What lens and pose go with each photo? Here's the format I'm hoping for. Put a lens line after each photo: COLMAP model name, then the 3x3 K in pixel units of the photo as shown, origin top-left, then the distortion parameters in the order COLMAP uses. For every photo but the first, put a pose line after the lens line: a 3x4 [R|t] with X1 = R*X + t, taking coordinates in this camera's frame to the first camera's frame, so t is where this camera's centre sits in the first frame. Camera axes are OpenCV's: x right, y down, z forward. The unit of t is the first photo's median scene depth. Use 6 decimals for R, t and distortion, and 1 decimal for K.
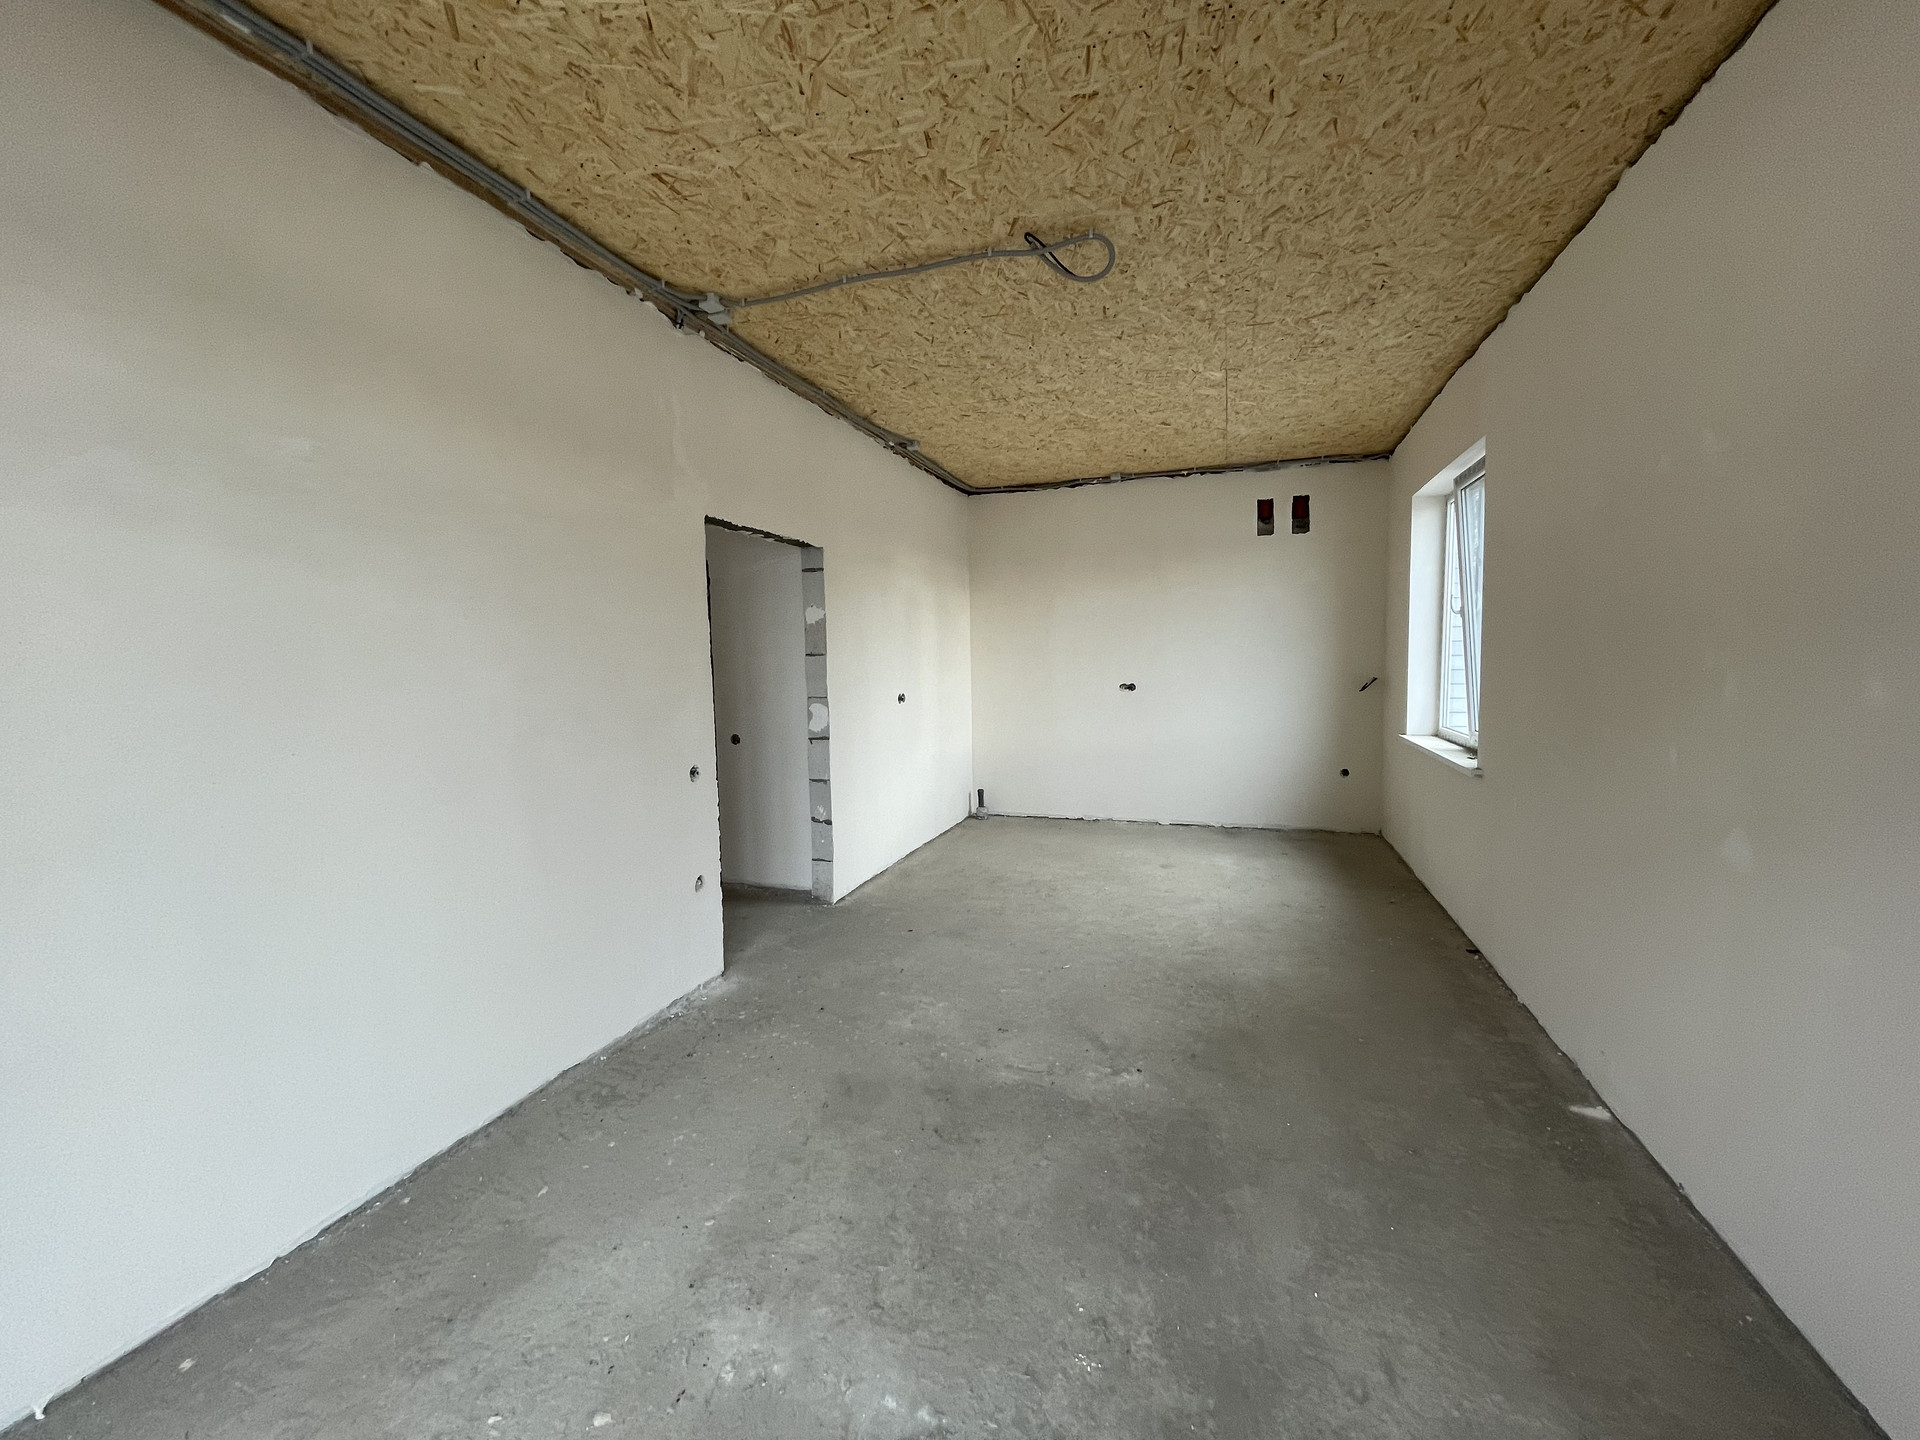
lens RADIAL K [[781.2, 0, 961.0], [0, 781.2, 718.4], [0, 0, 1]] dist [0.000799, -0.000945]
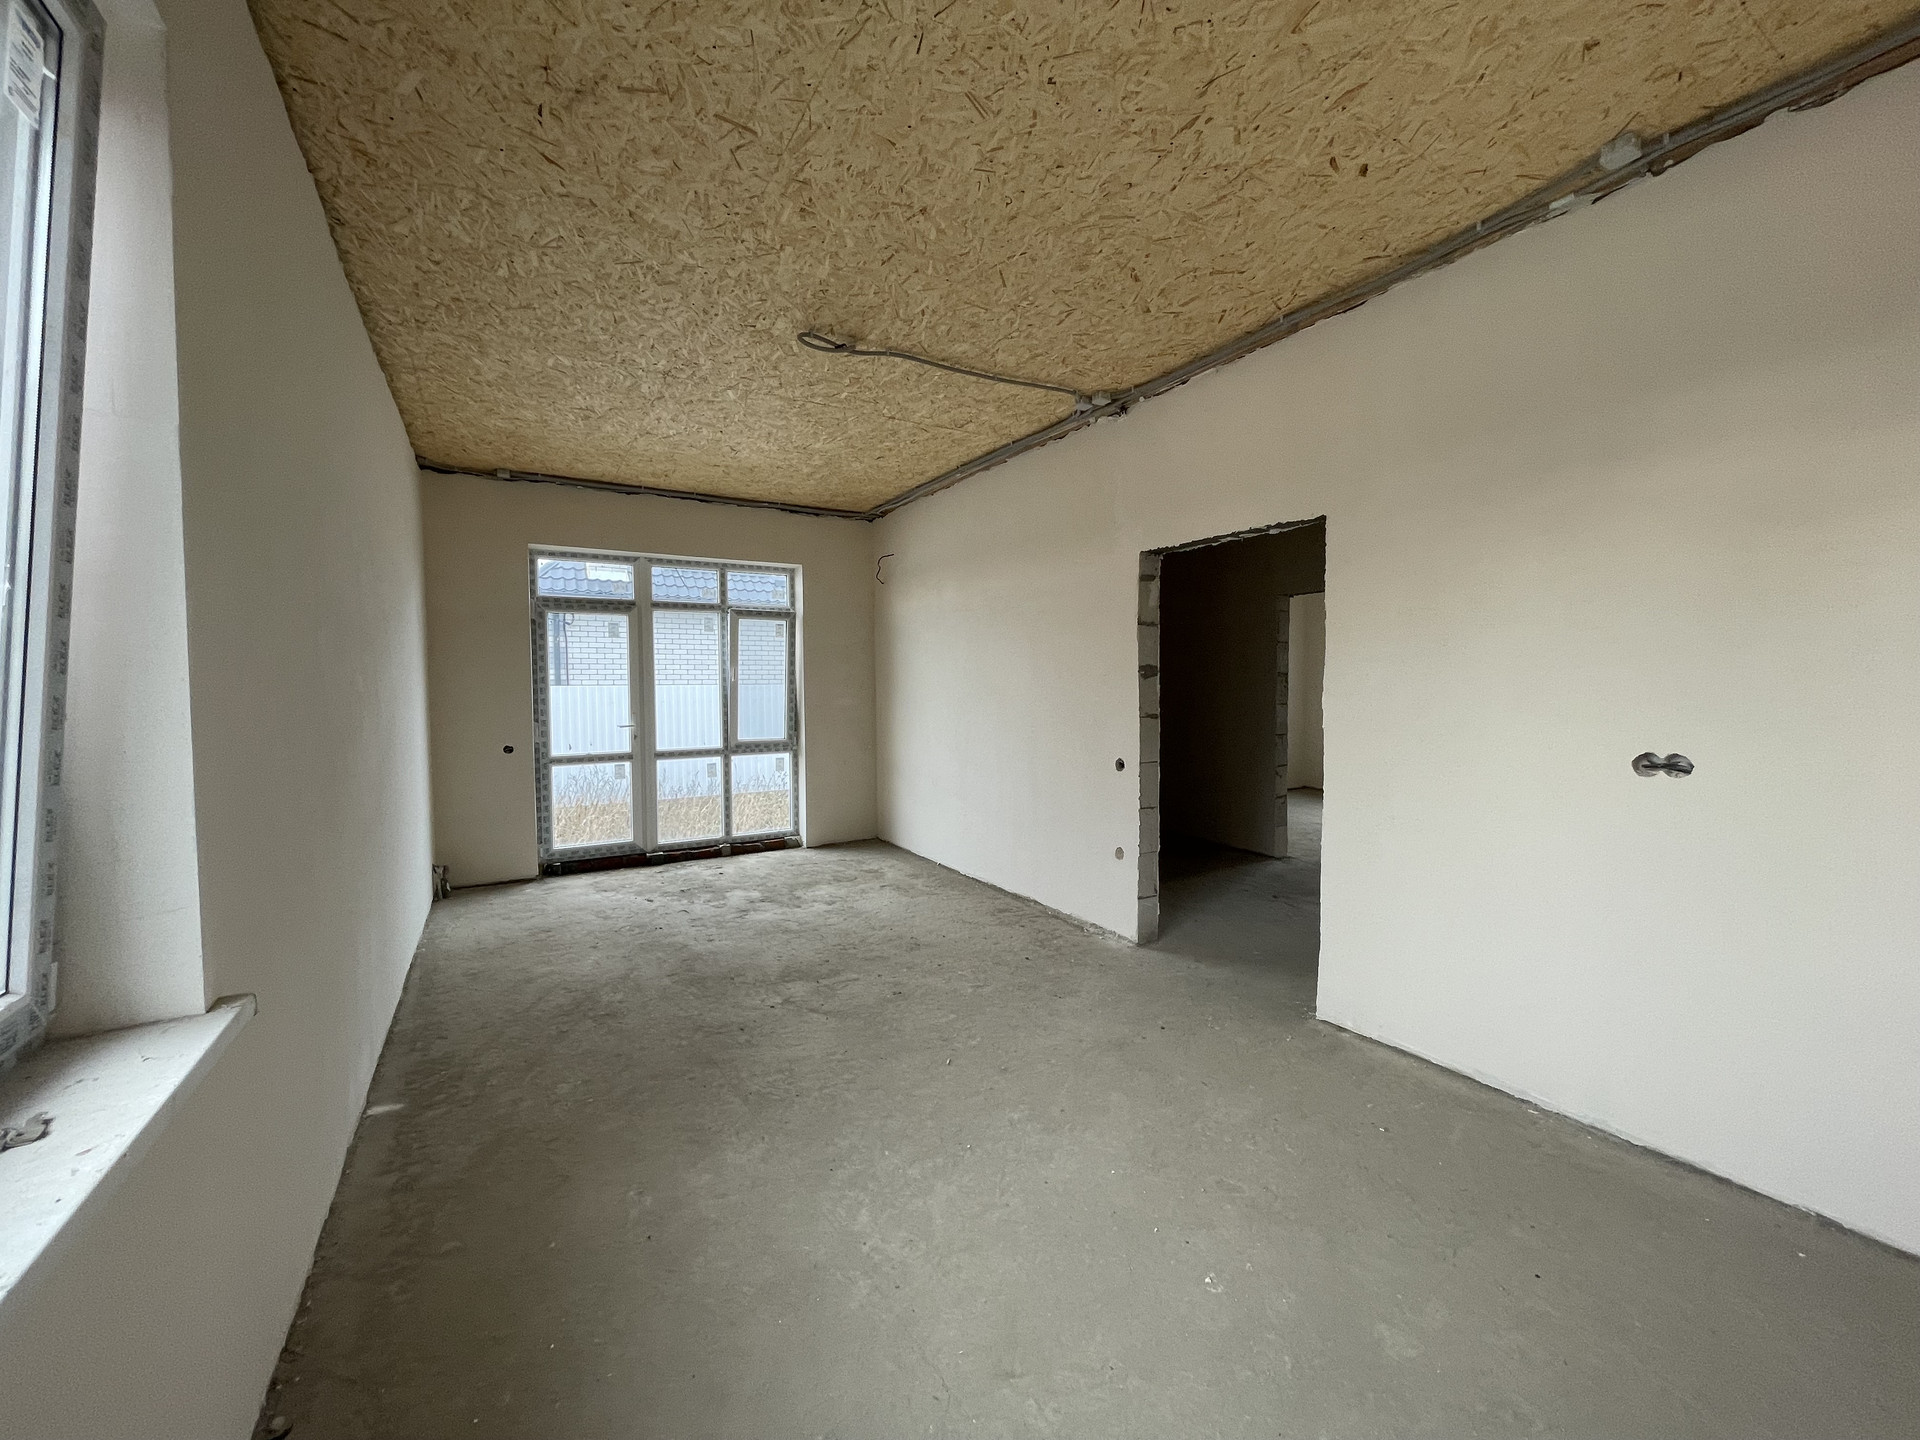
lens RADIAL K [[781.2, 0, 959.3], [0, 781.2, 719.3], [0, 0, 1]] dist [0.000799, -0.000945]
pose [[-0.656182, 0.054836, -0.752608, 0.852798], [-0.042265, 0.993120, 0.109210, -0.142182], [0.753418, 0.103471, -0.649350, 1.788458]]
